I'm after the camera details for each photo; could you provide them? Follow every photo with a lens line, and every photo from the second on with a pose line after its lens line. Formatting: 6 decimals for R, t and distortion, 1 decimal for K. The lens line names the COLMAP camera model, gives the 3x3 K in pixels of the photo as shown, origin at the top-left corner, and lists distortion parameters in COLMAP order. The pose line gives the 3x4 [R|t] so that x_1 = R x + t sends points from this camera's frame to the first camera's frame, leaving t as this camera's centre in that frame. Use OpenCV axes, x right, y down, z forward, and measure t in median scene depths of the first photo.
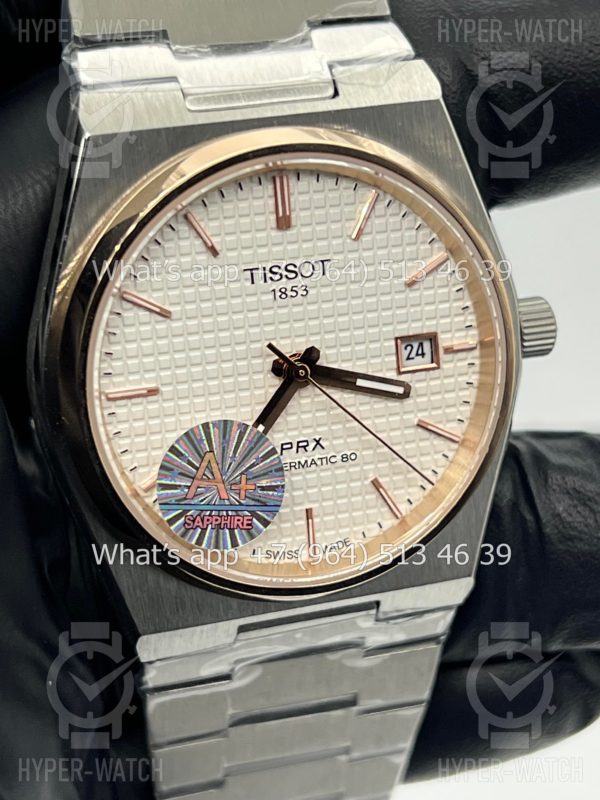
lens RADIAL K [[1795.3, 0, 300.0], [0, 1795.3, 400.0], [0, 0, 1]] dist [-0.065529, -0.739611]
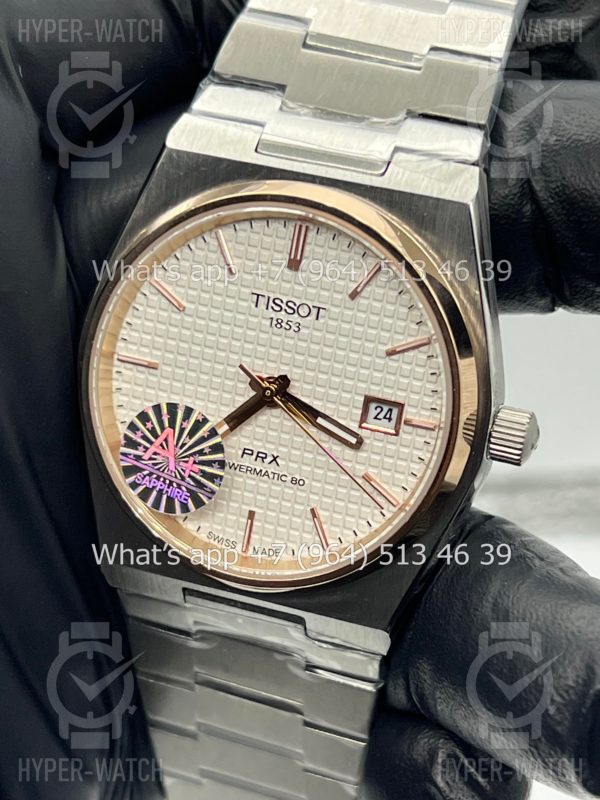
lens RADIAL K [[1788.9, 0, 300.0], [0, 1788.9, 400.0], [0, 0, 1]] dist [0.003117, 0.467621]
pose [[0.809406, 0.317227, -0.494196, 0.577357], [-0.344613, 0.937988, 0.037684, -0.060233], [0.475504, 0.139804, 0.868534, 0.010537]]
